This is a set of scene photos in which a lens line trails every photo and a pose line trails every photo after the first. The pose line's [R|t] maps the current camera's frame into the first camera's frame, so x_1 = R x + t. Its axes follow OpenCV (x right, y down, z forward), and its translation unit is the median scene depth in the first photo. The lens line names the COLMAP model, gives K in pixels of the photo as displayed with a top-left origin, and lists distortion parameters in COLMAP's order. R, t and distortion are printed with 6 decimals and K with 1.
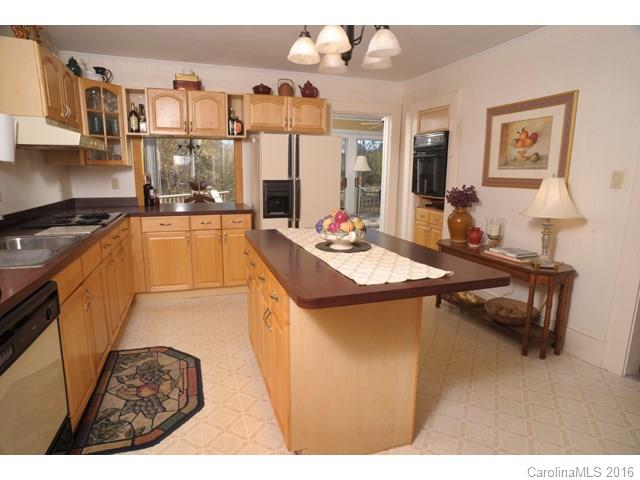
lens RADIAL K [[370.9, 0, 317.1], [0, 370.9, 240.8], [0, 0, 1]] dist [-0.047901, 0.022924]
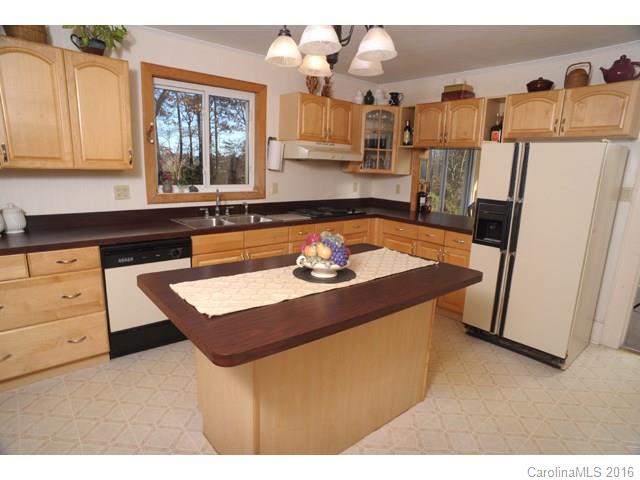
lens RADIAL K [[370.9, 0, 320.2], [0, 370.9, 241.5], [0, 0, 1]] dist [-0.047901, 0.022924]
pose [[0.368680, 0.198466, -0.908122, 0.485417], [-0.209337, 0.969573, 0.126909, -0.095502], [0.905678, 0.143315, 0.399008, 0.341145]]
